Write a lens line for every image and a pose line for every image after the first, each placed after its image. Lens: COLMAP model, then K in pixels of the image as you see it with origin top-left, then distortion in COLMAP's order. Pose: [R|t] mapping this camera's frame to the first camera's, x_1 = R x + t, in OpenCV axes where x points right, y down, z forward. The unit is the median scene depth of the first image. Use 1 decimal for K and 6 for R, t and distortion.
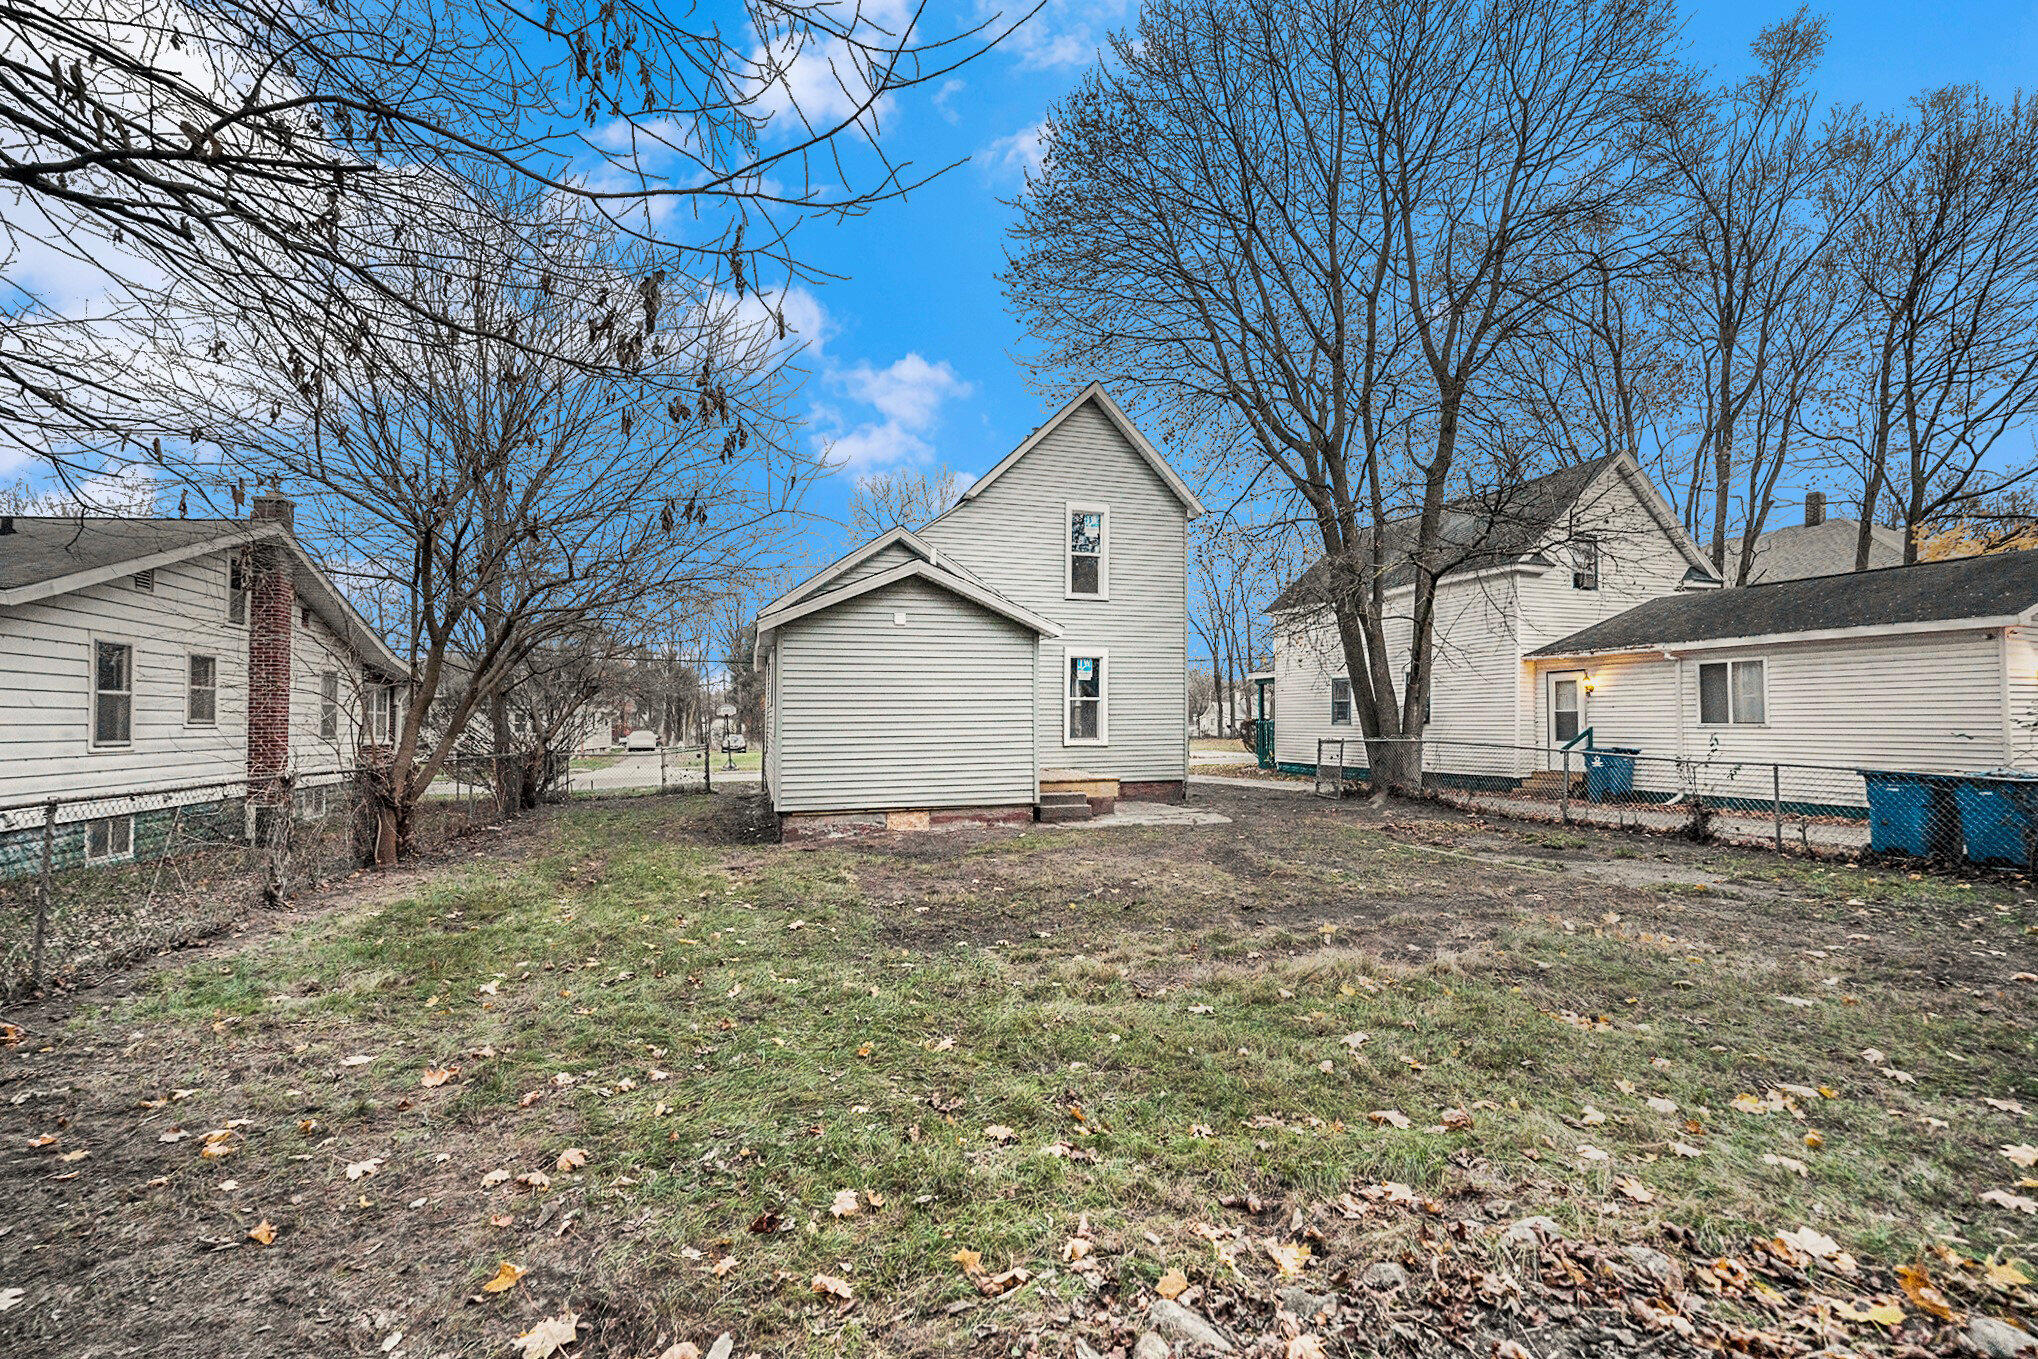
lens RADIAL K [[860.5, 0, 1011.0], [0, 860.5, 687.2], [0, 0, 1]] dist [-0.002667, 0.000133]
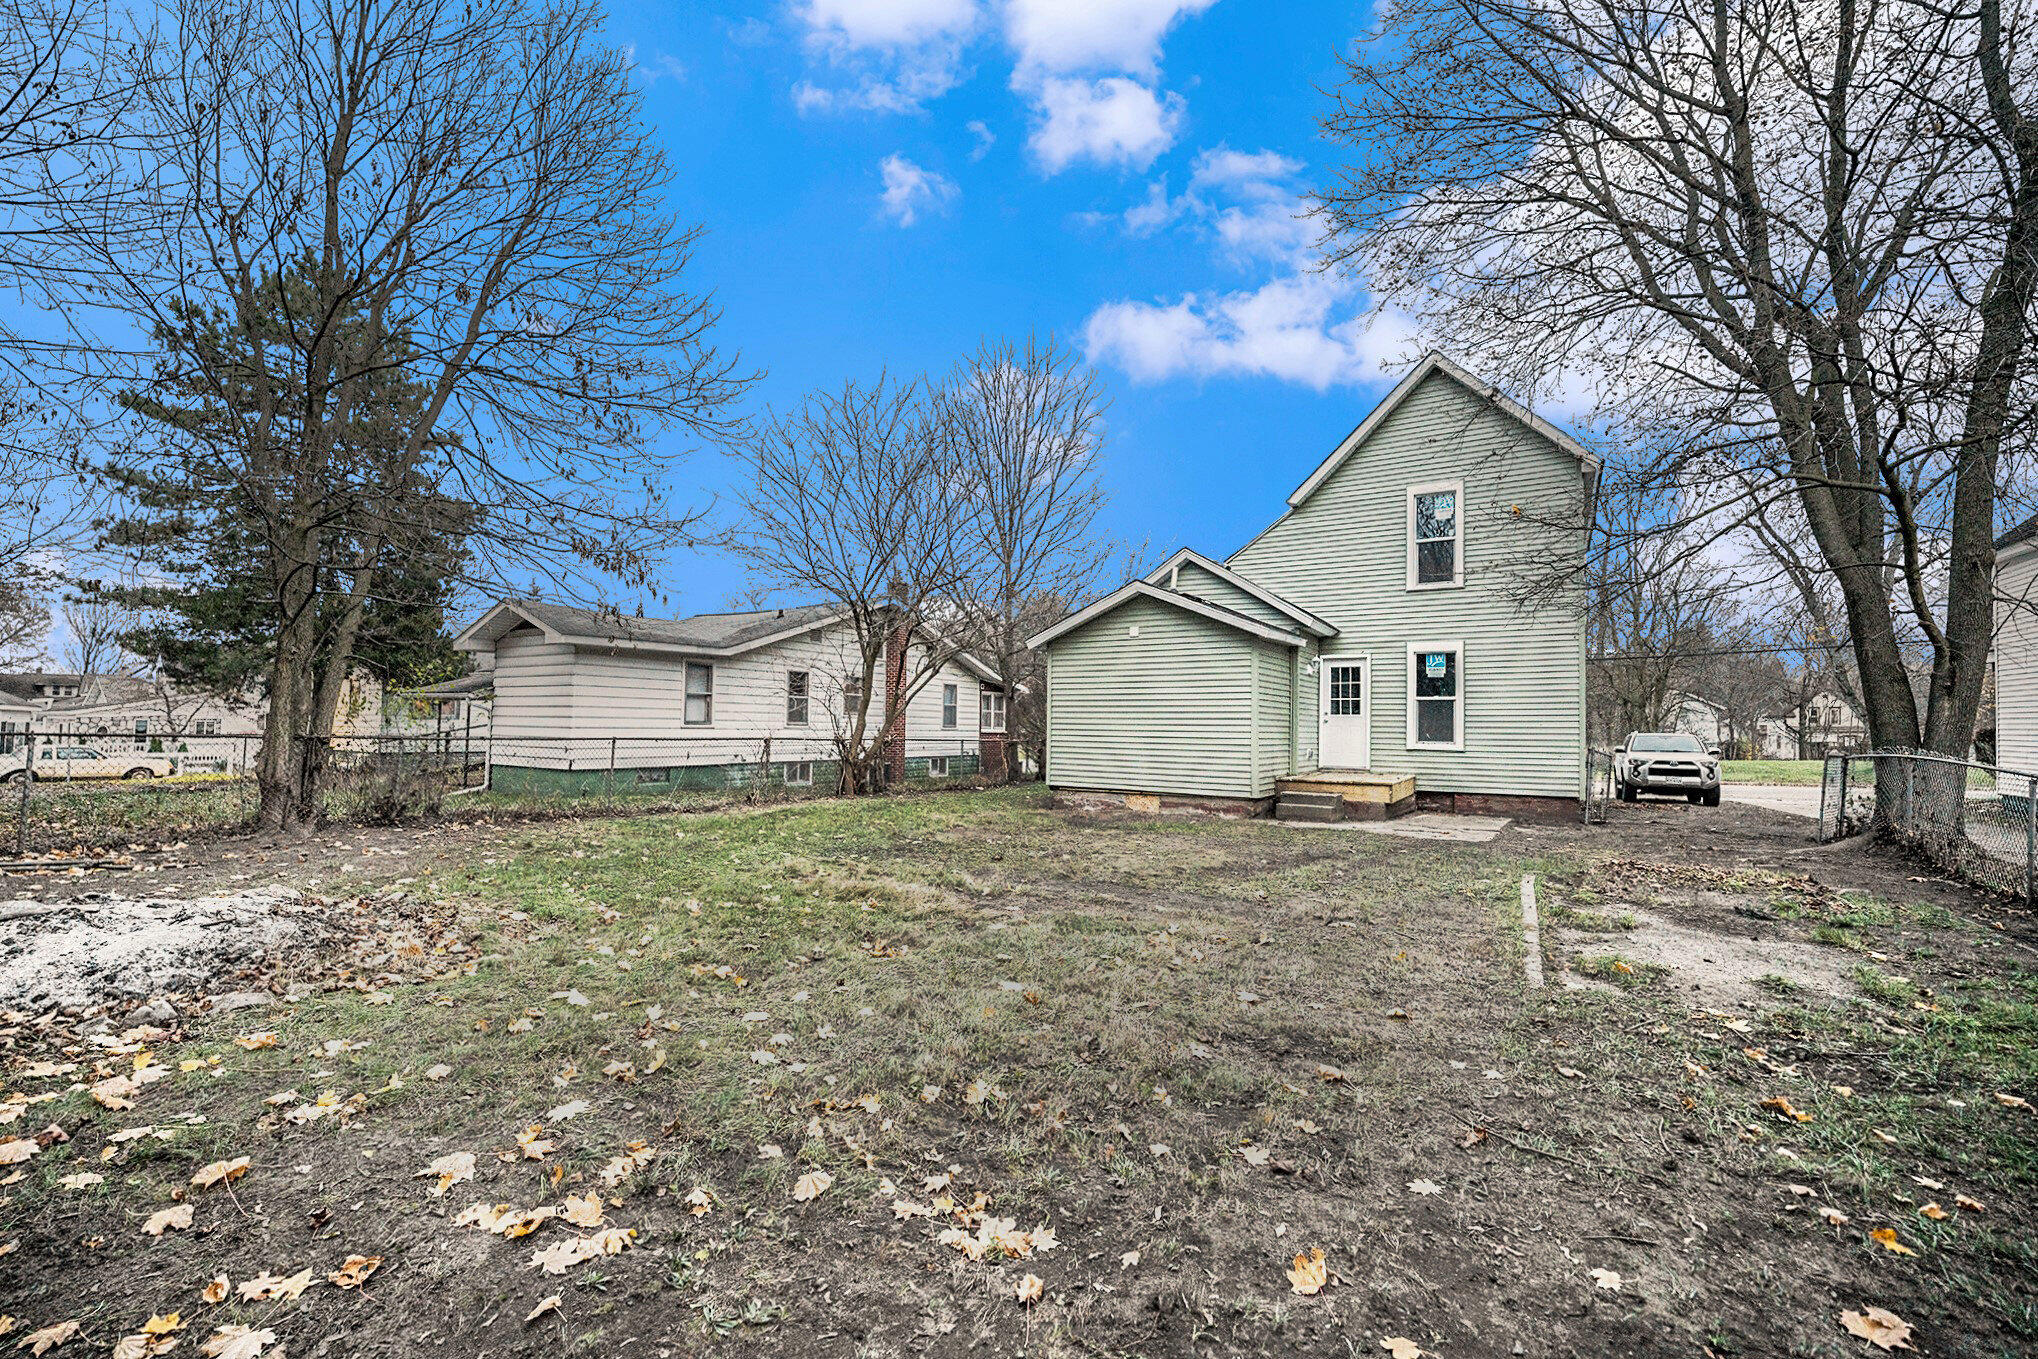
lens RADIAL K [[860.5, 0, 1011.0], [0, 860.5, 687.2], [0, 0, 1]] dist [-0.002667, 0.000133]
pose [[0.672680, -0.012361, -0.739830, 0.625172], [0.012677, 0.999906, -0.005181, 0.001140], [0.739825, -0.005893, 0.672774, 0.075058]]
